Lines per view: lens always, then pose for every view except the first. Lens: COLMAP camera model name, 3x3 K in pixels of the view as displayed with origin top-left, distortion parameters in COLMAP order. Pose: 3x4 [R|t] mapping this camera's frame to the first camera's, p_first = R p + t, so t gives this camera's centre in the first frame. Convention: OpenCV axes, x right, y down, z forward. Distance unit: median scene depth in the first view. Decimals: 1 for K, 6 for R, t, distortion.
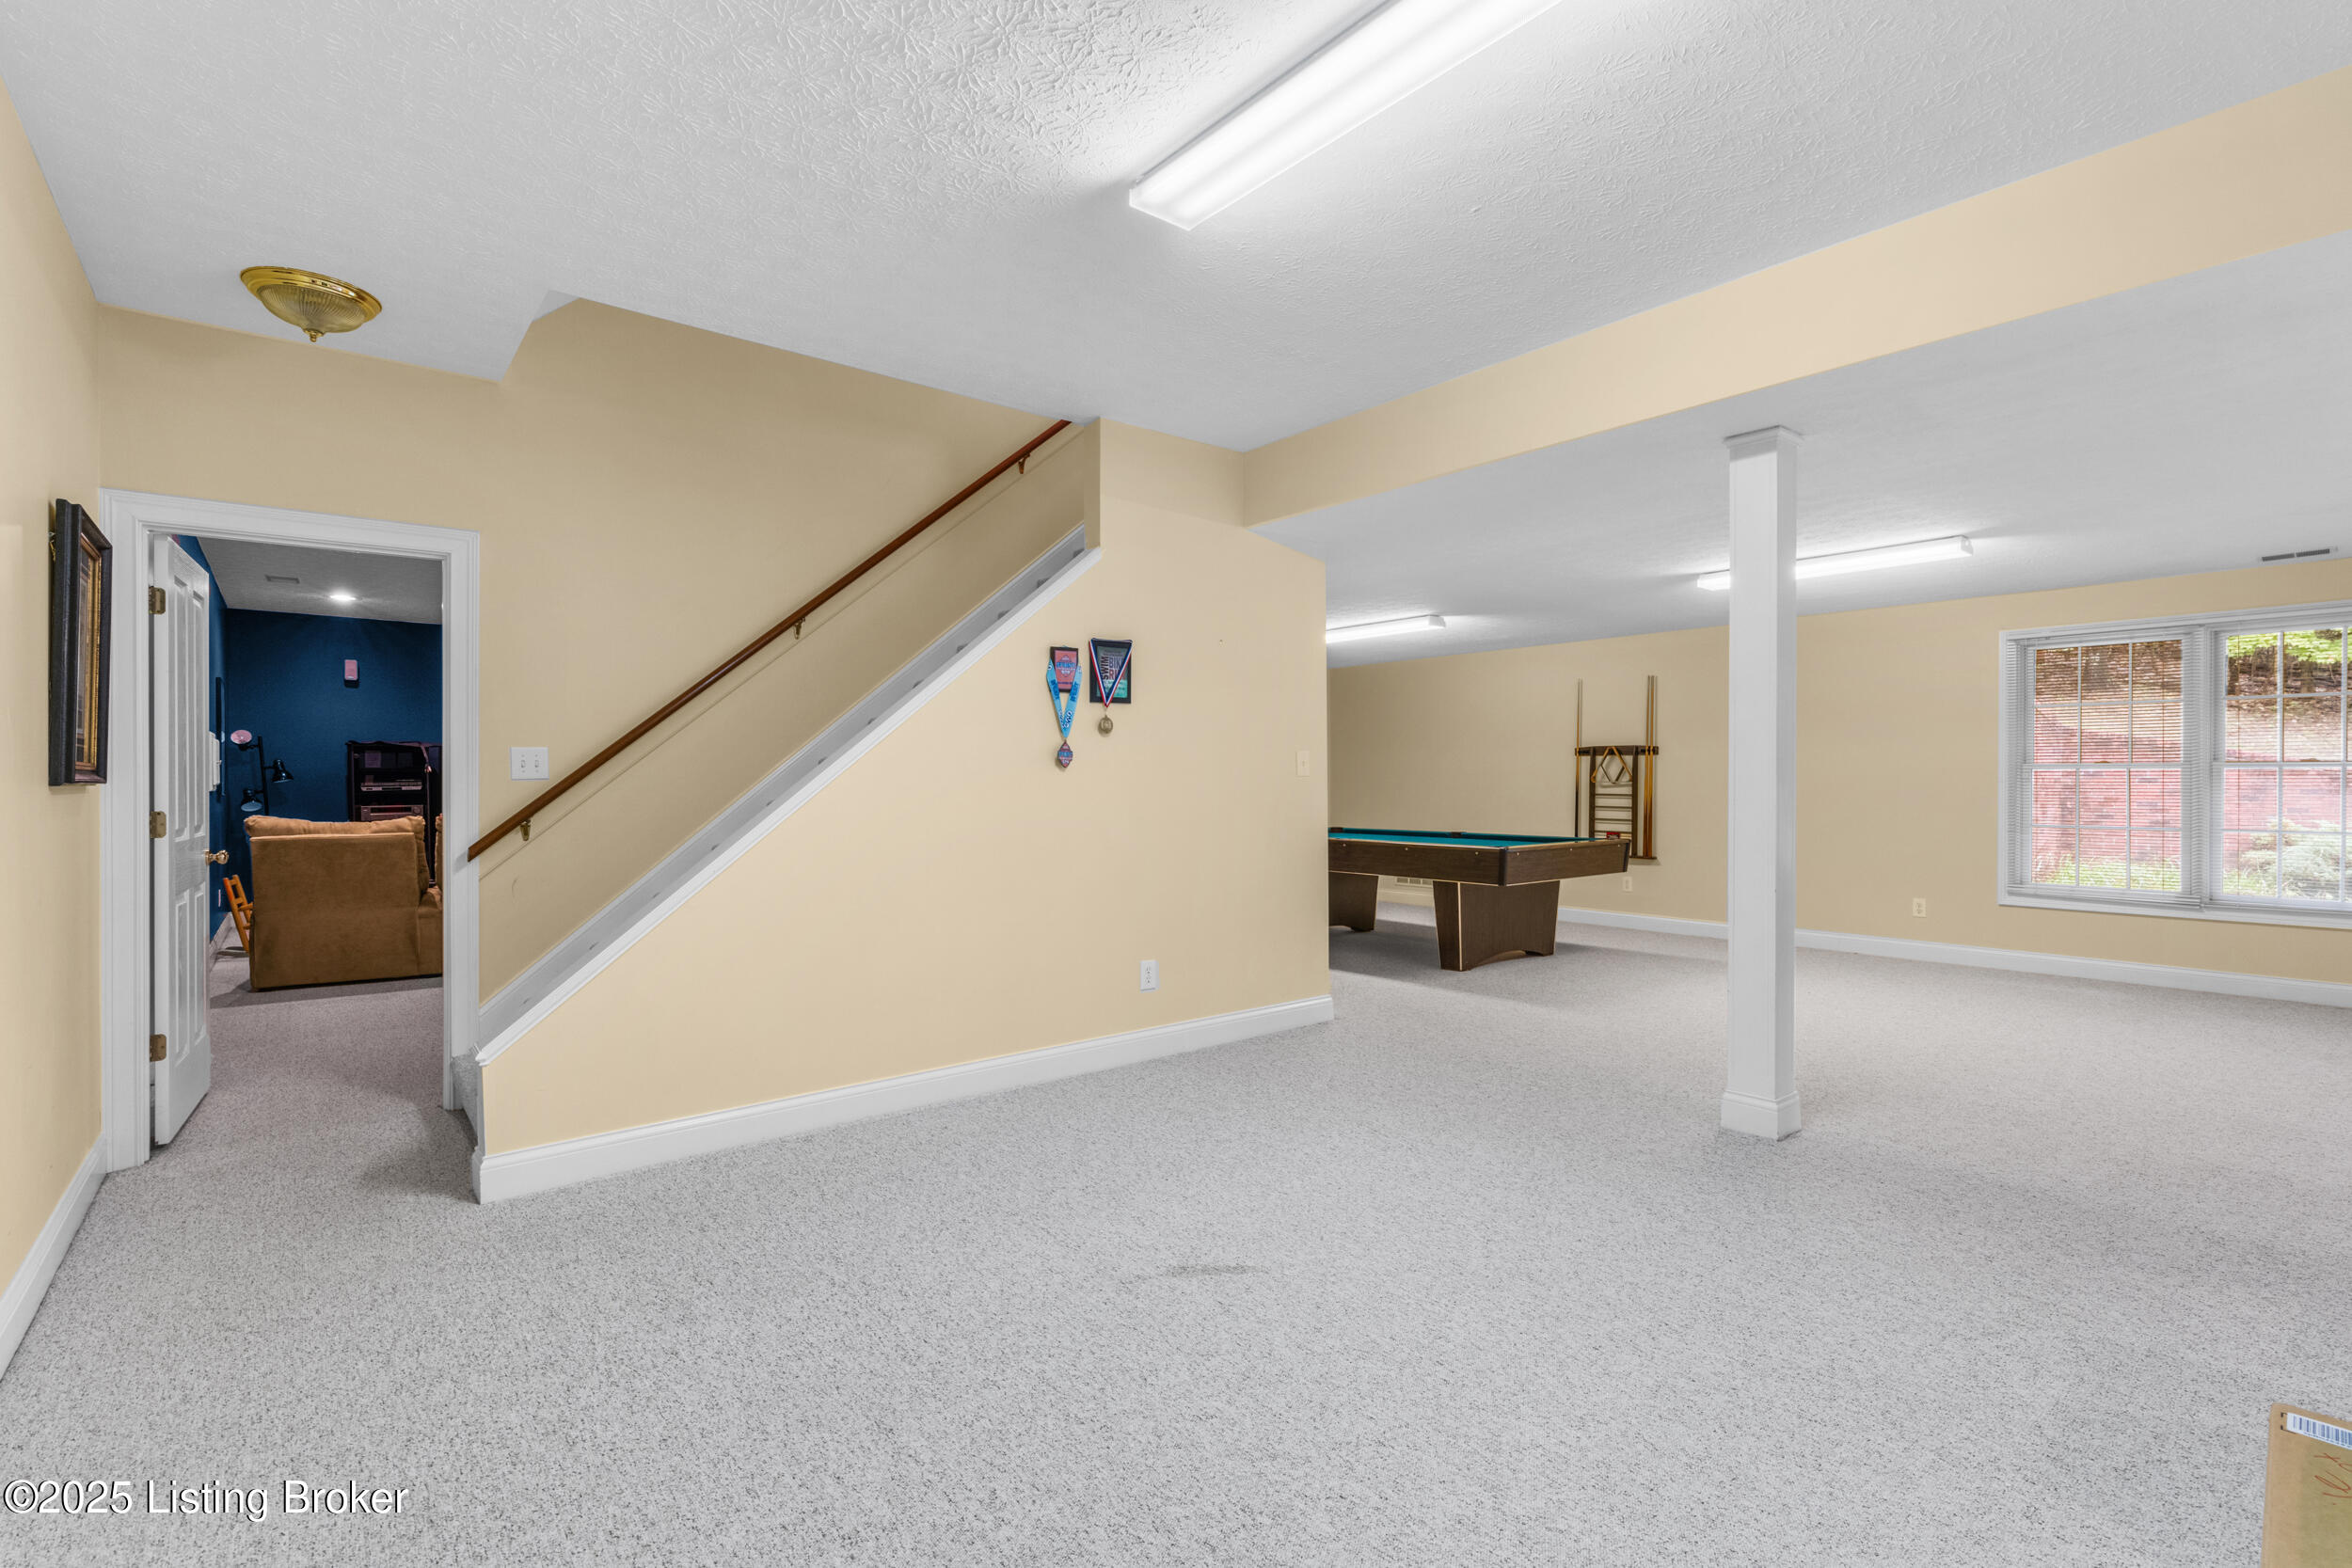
lens RADIAL K [[1061.0, 0, 1176.0], [0, 1061.0, 784.0], [0, 0, 1]] dist [-0.000473, -0.000022]
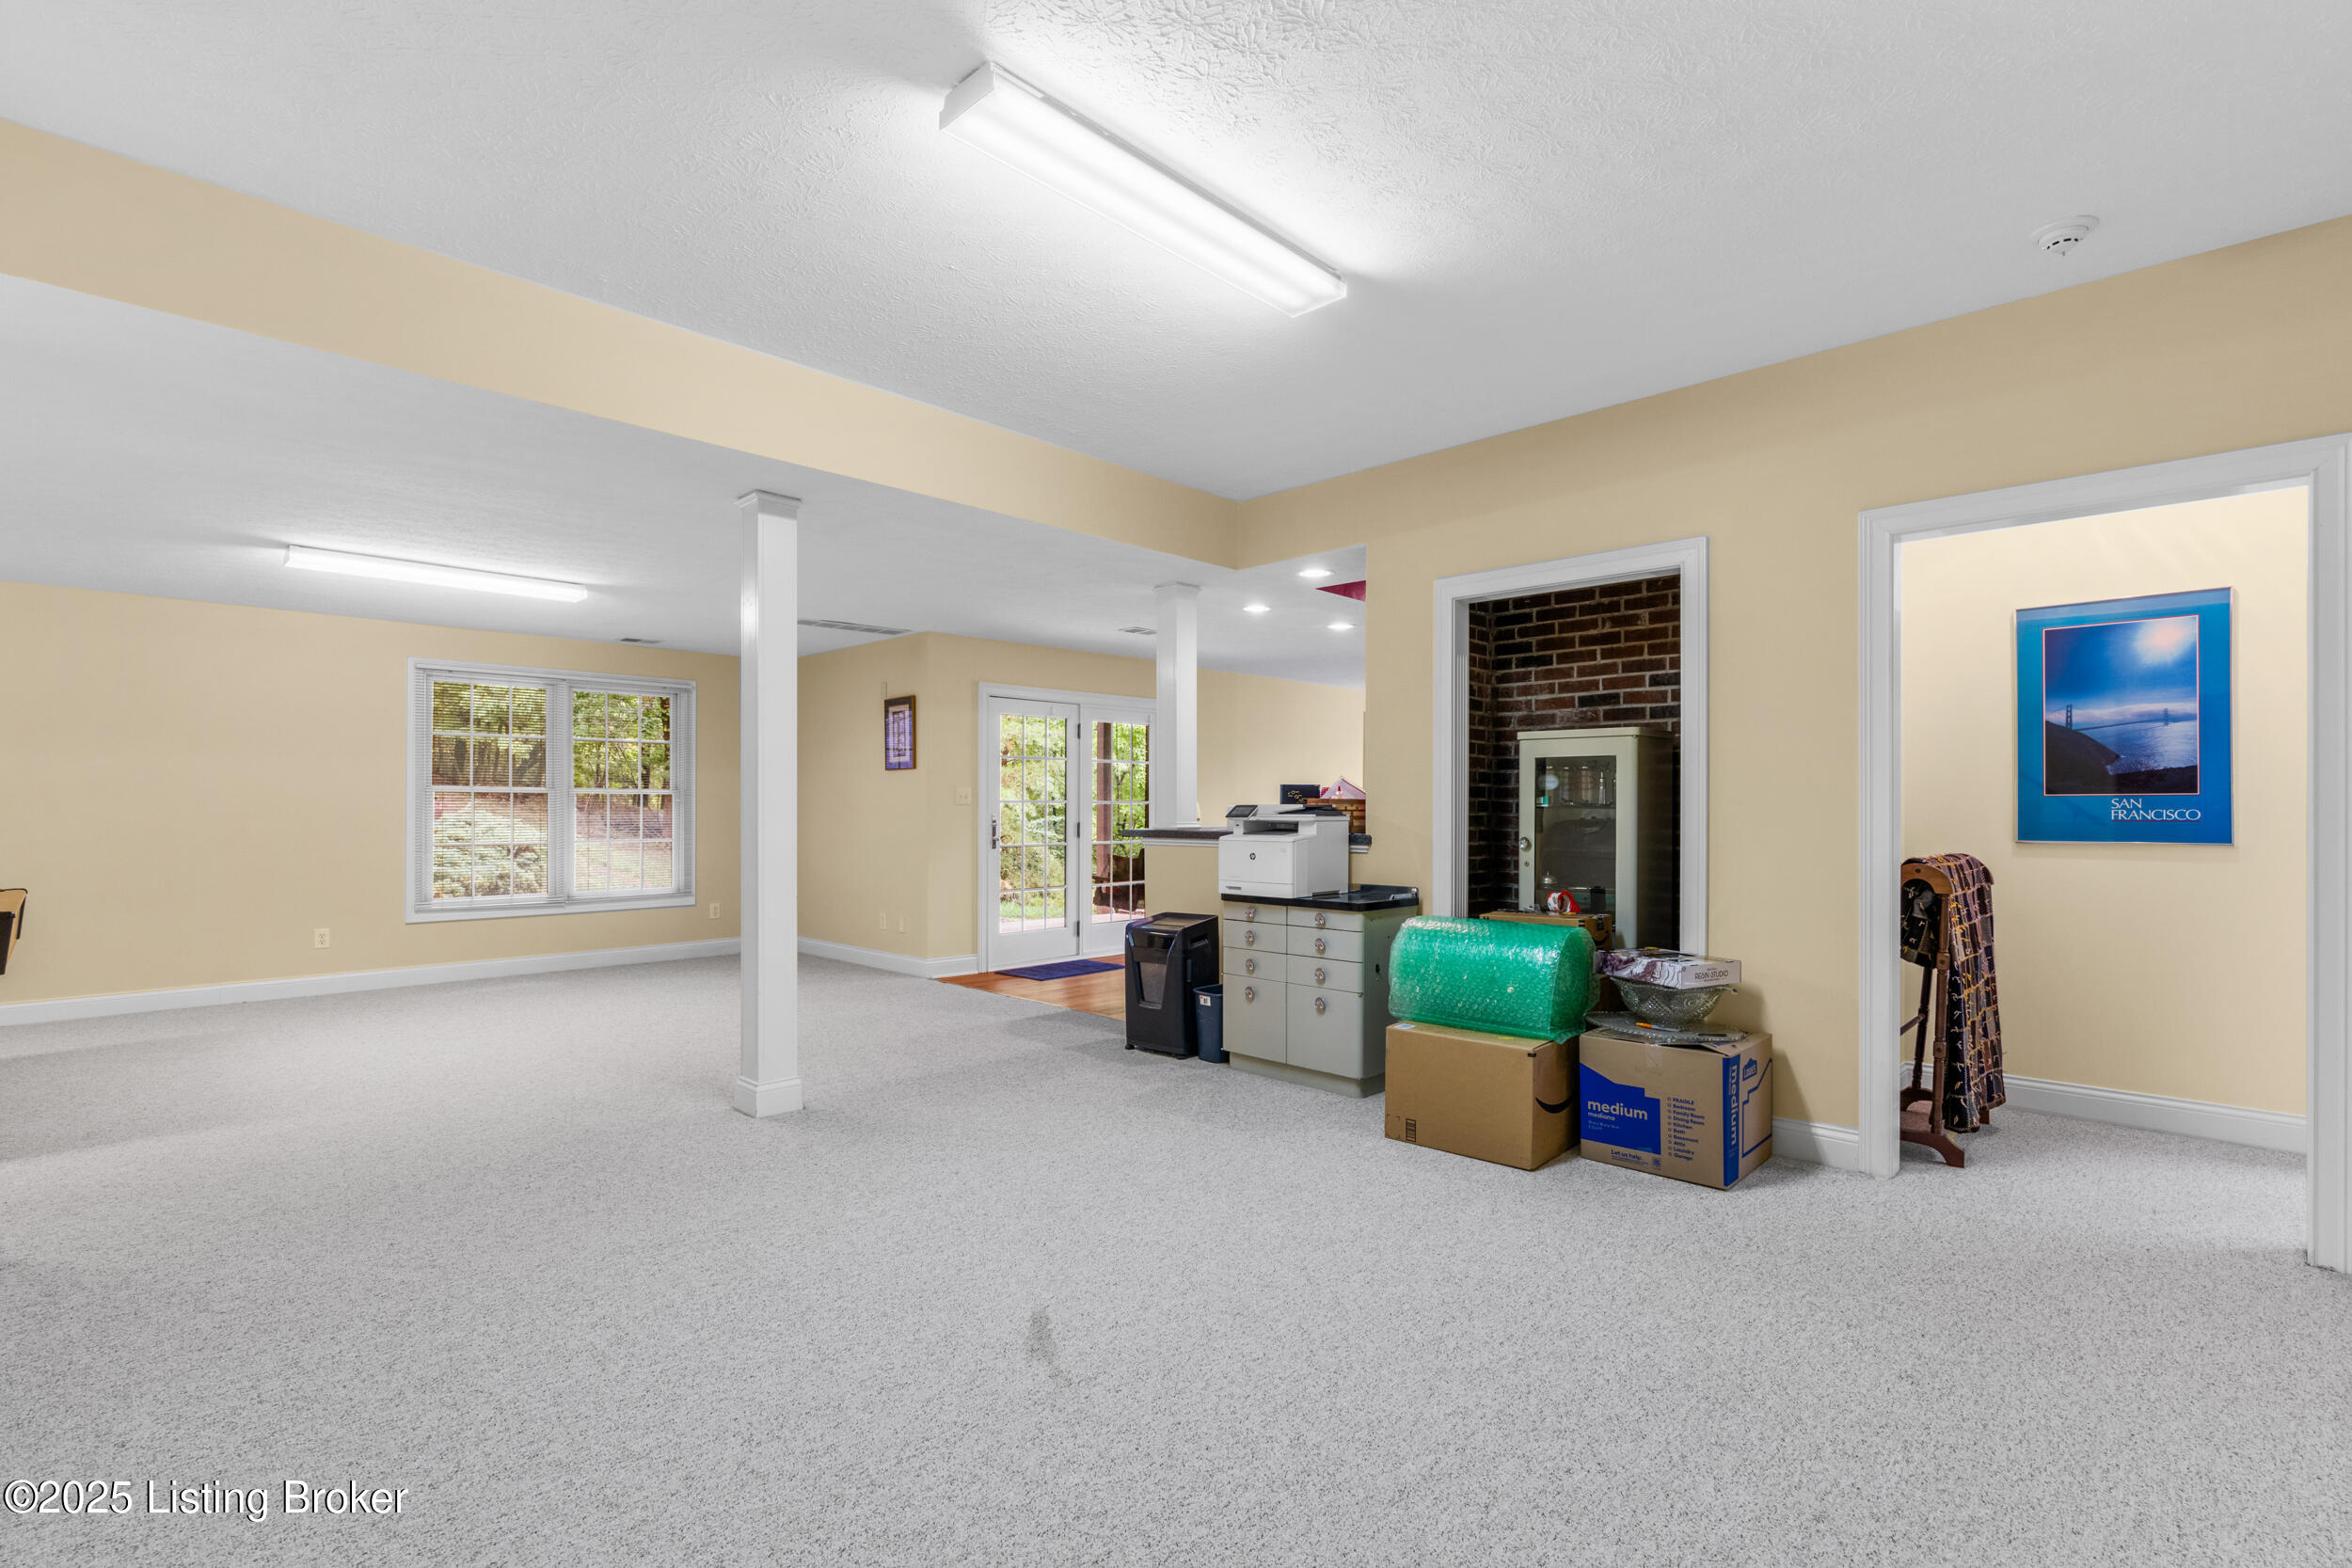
lens RADIAL K [[1077.6, 0, 1176.0], [0, 1077.6, 806.1], [0, 0, 1]] dist [0.000568, 0.000098]
pose [[-0.113918, 0.001323, 0.993489, -0.657423], [-0.000671, 0.999999, -0.001409, 0.001921], [-0.993490, -0.000827, -0.113917, 0.718355]]
